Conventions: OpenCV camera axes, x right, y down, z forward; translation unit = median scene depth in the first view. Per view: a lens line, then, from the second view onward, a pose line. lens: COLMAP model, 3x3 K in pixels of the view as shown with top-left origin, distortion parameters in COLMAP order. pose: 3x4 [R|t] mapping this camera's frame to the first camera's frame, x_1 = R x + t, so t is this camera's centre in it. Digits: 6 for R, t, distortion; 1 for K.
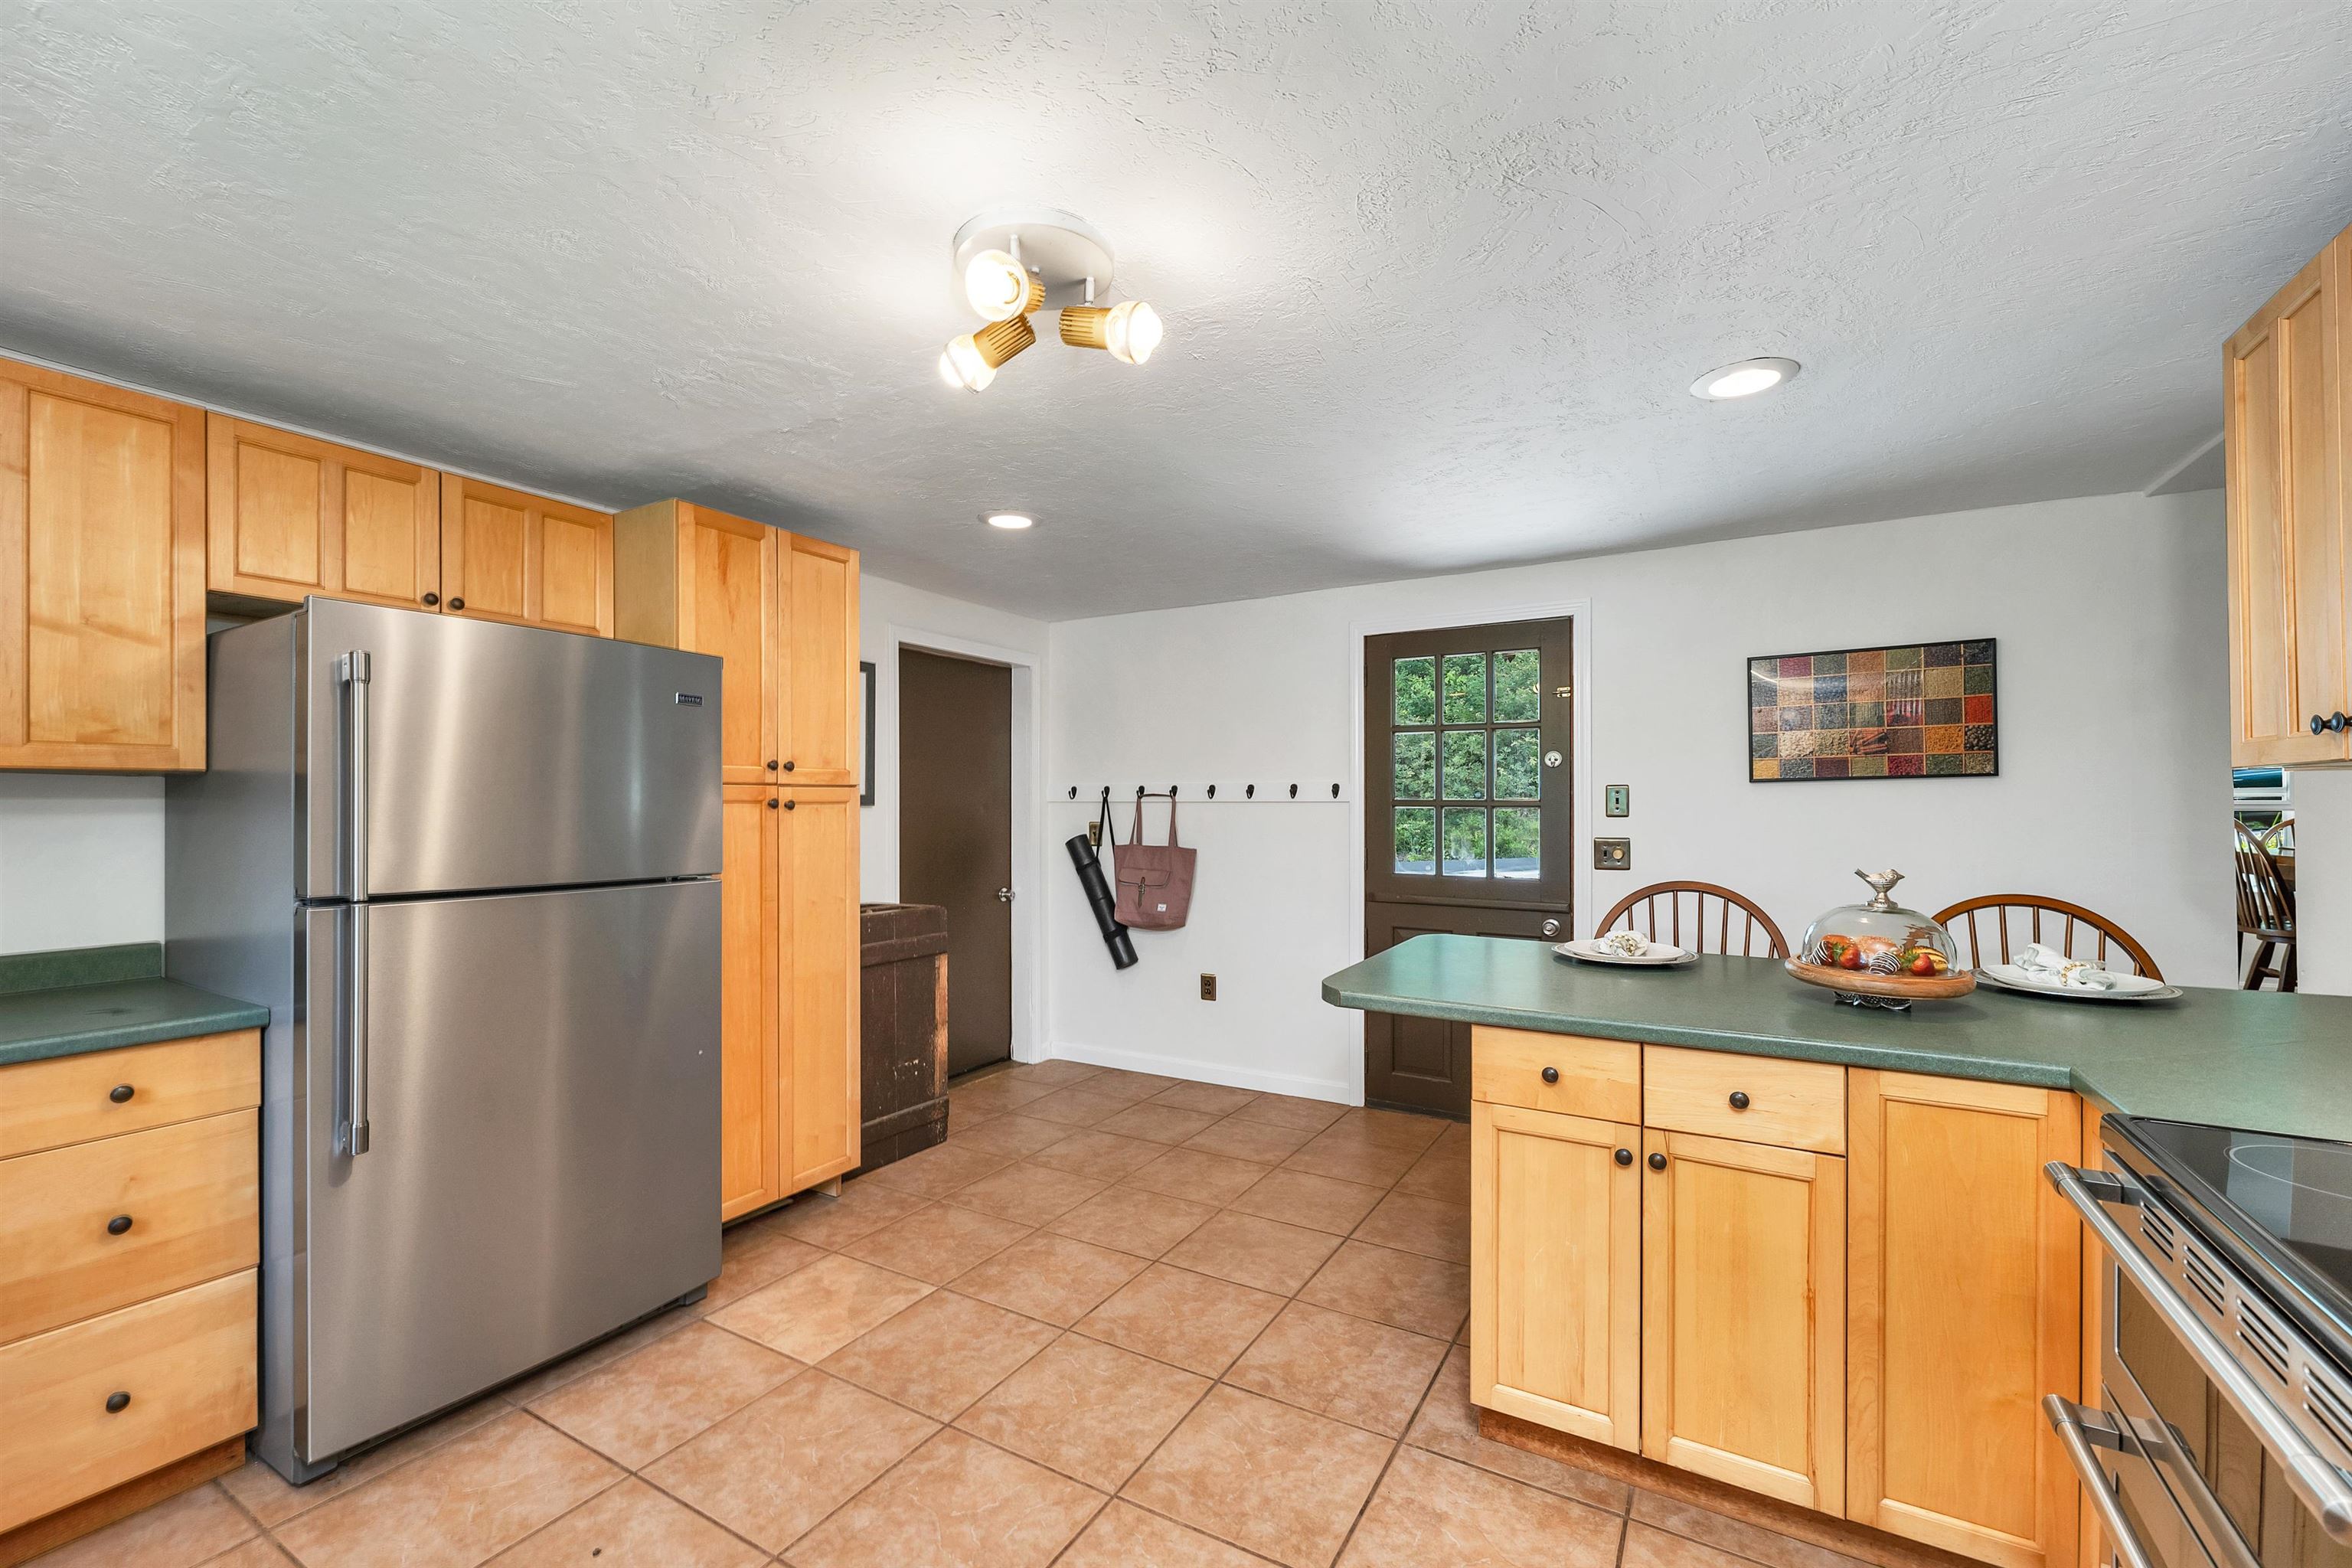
lens RADIAL K [[979.3, 0, 1180.5], [0, 979.3, 808.4], [0, 0, 1]] dist [-0.000155, 0.000077]
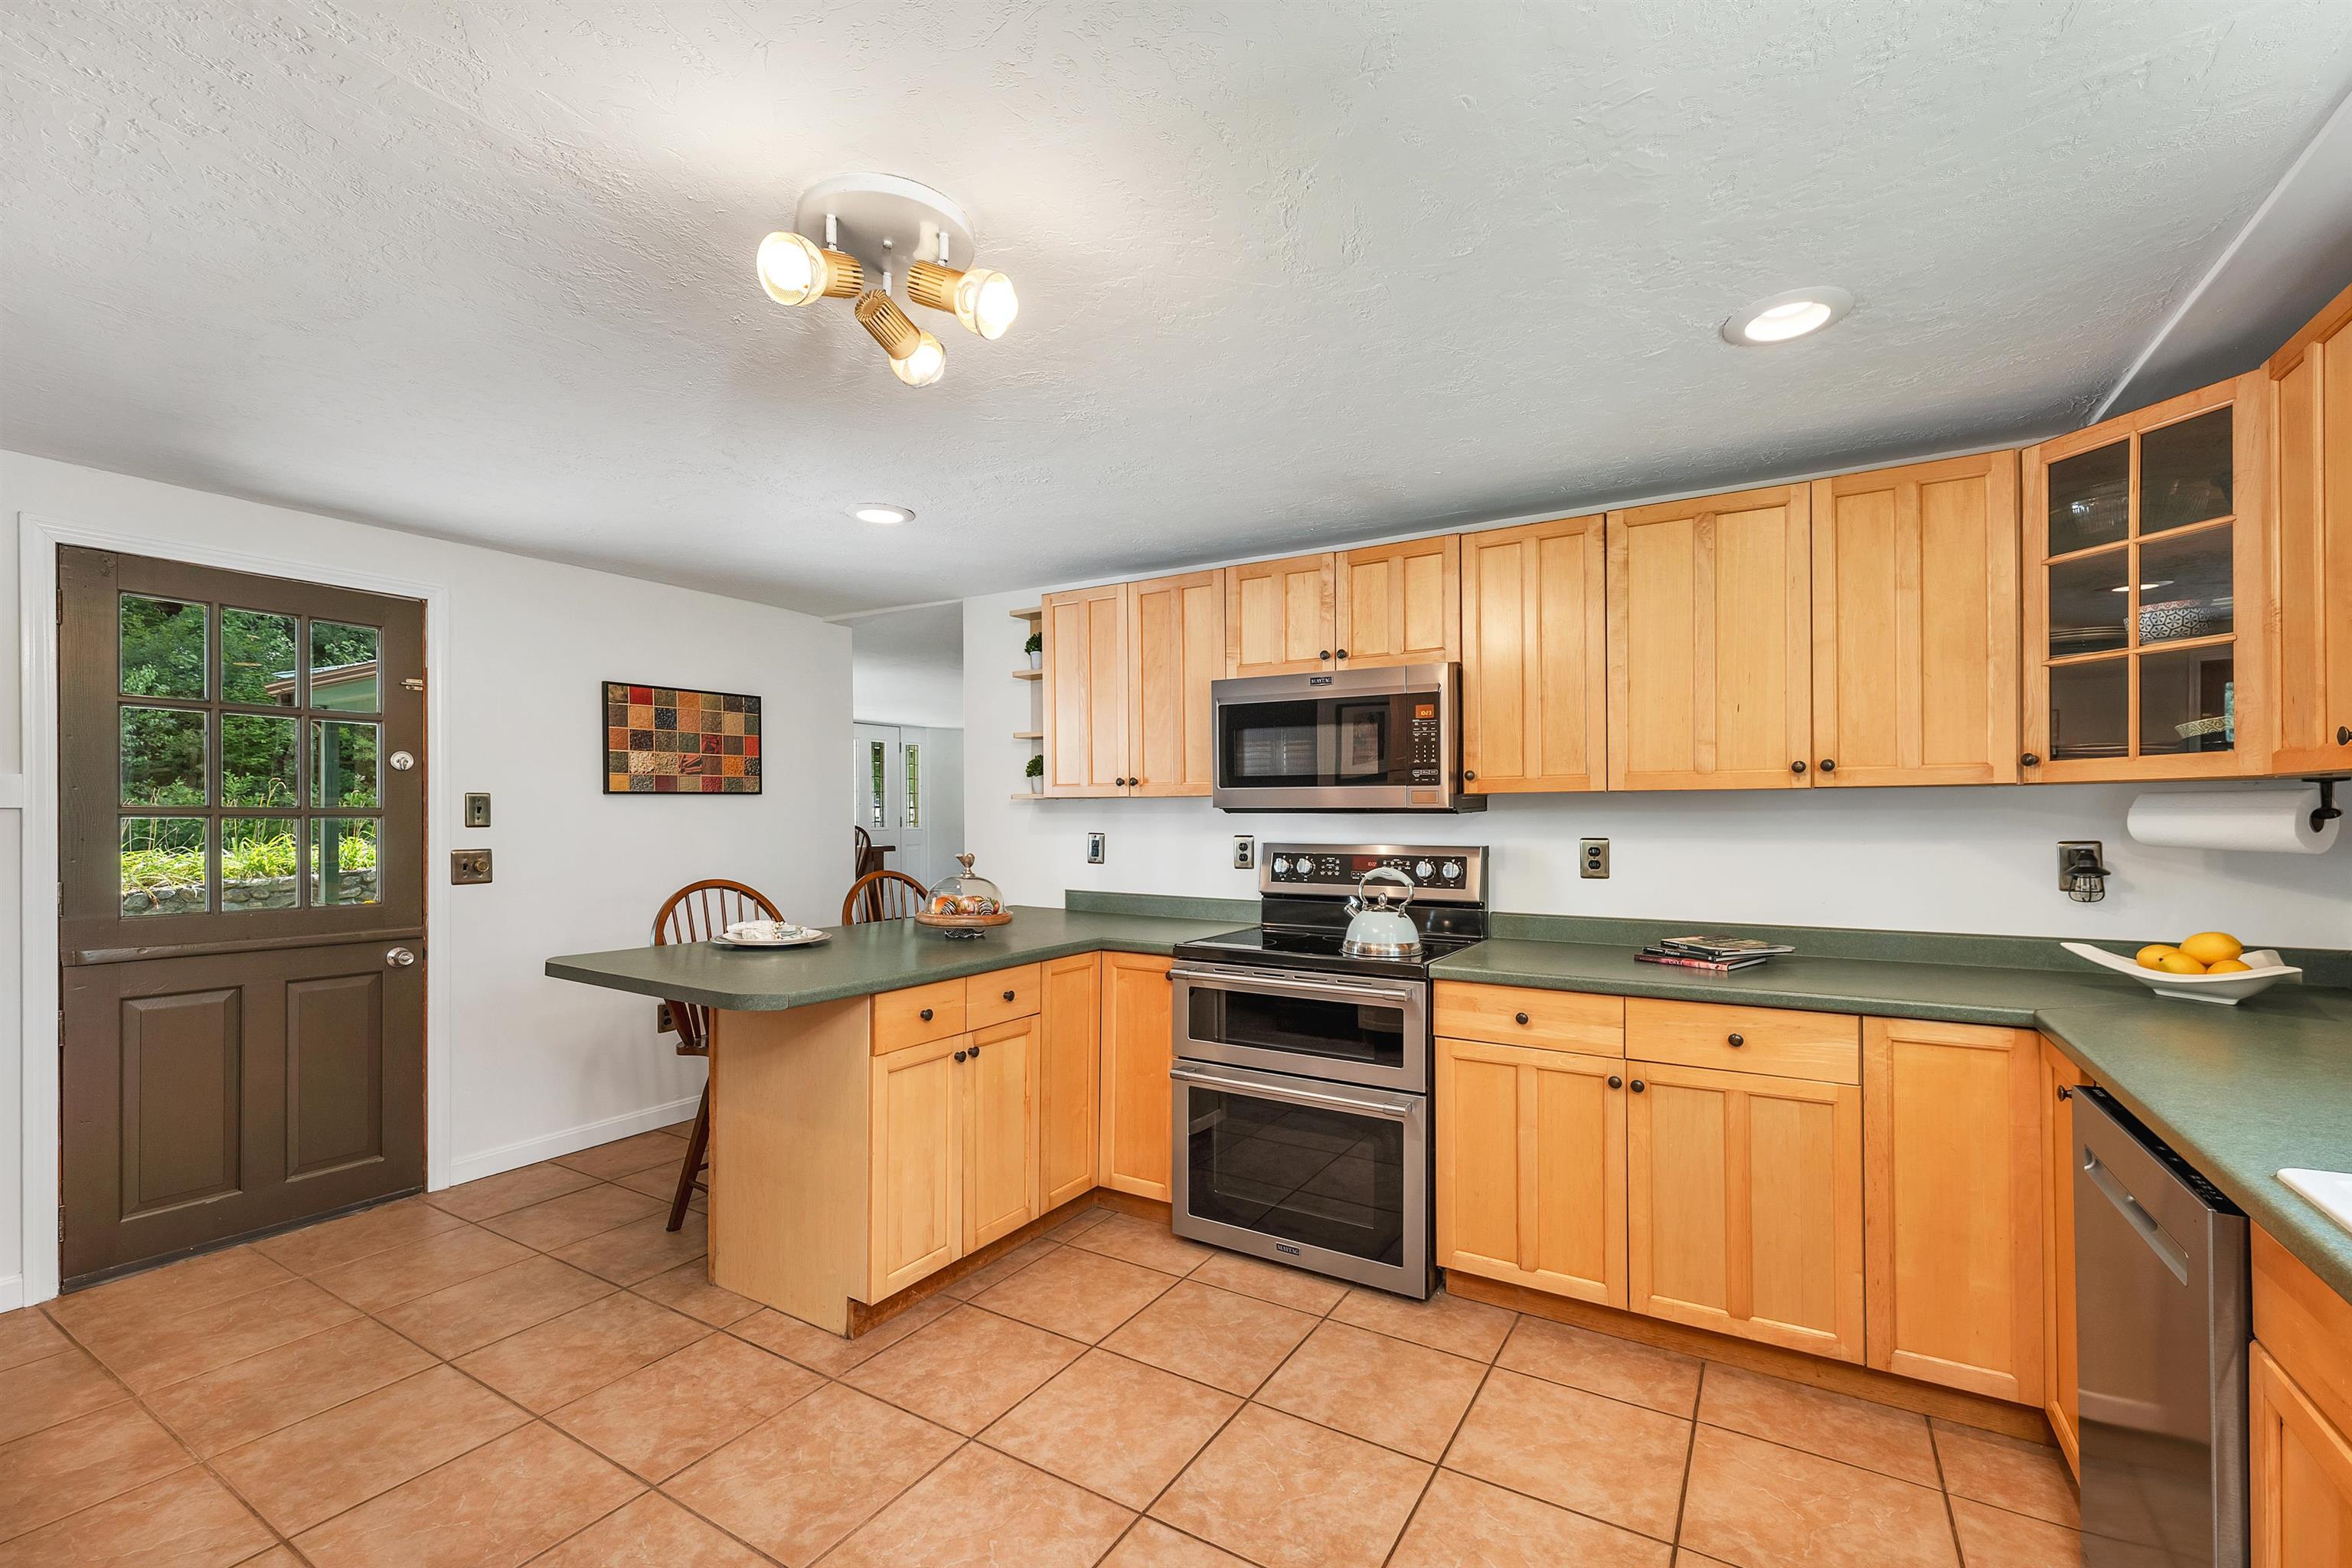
lens RADIAL K [[979.3, 0, 1180.5], [0, 979.3, 808.4], [0, 0, 1]] dist [-0.000155, 0.000077]
pose [[0.022353, 0.007407, 0.999723, -0.560729], [0.002188, 0.999970, -0.007458, -0.000623], [-0.999748, 0.002354, 0.022336, 0.359343]]
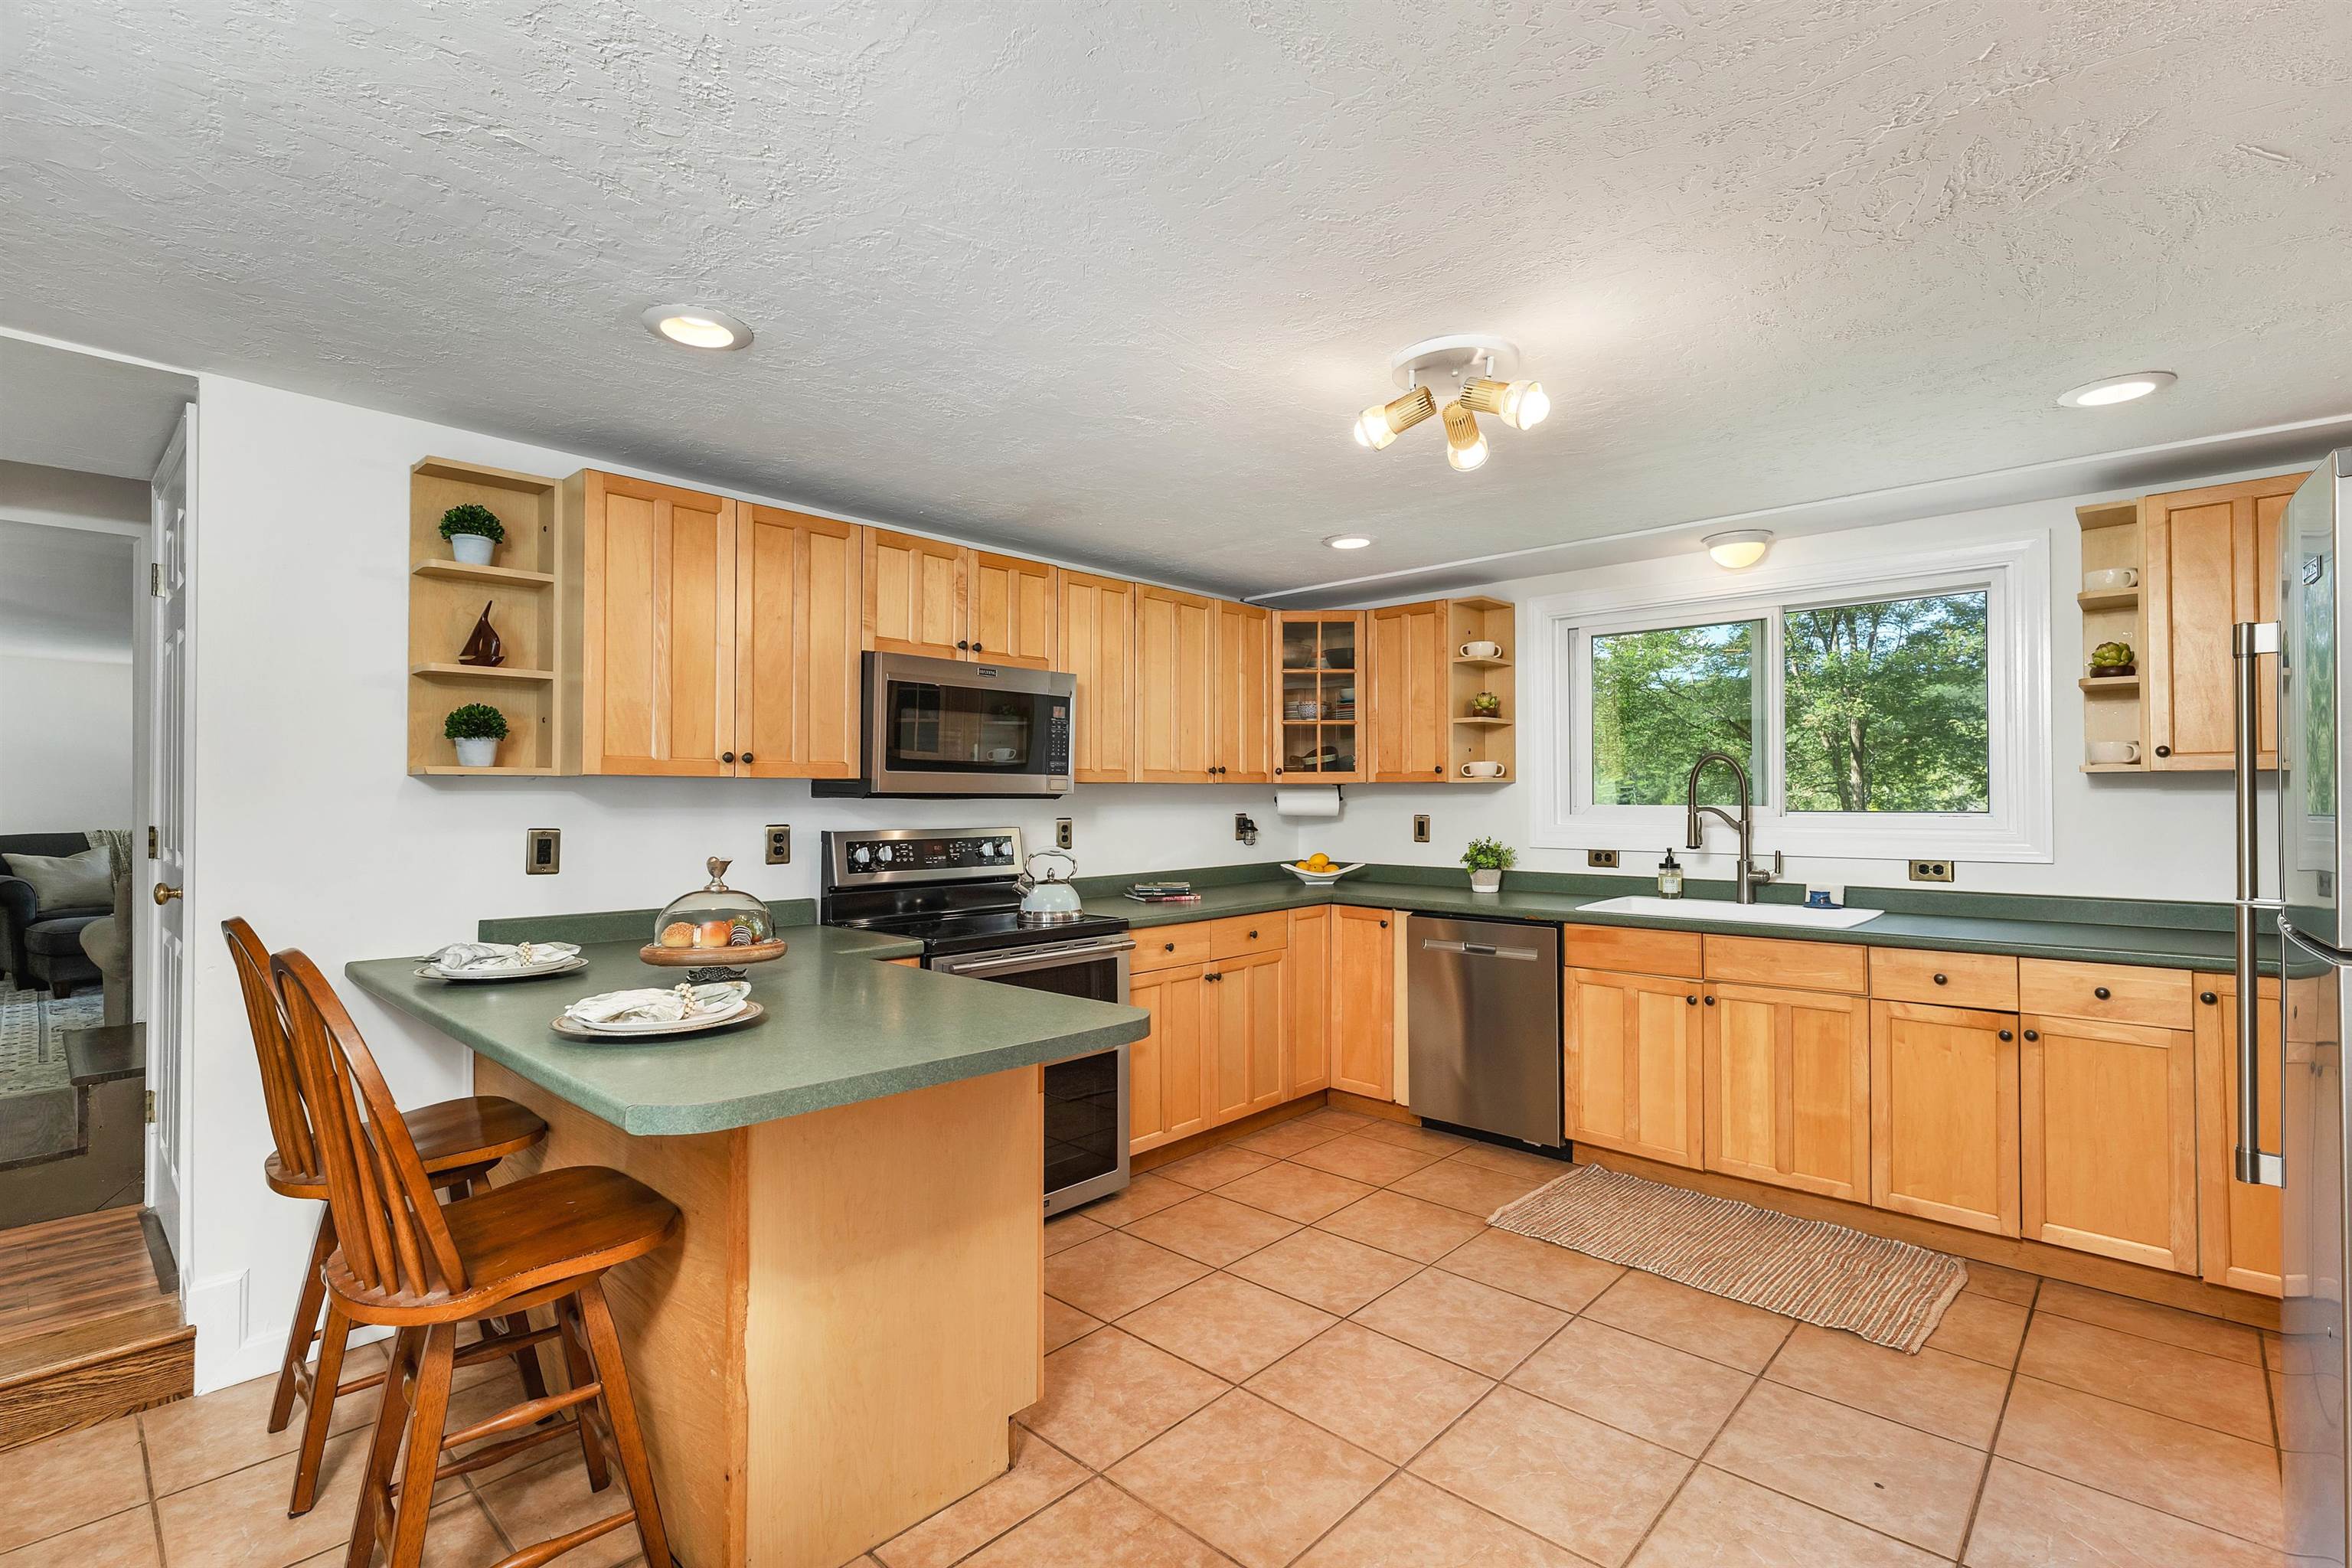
lens RADIAL K [[1090.3, 0, 1176.0], [0, 1090.3, 784.0], [0, 0, 1]] dist [-0.001120, -0.000108]
pose [[-0.974422, 0.005426, 0.224661, -0.055341], [0.002812, 0.999925, -0.011951, -0.003773], [-0.224709, -0.011014, -0.974364, 1.259283]]
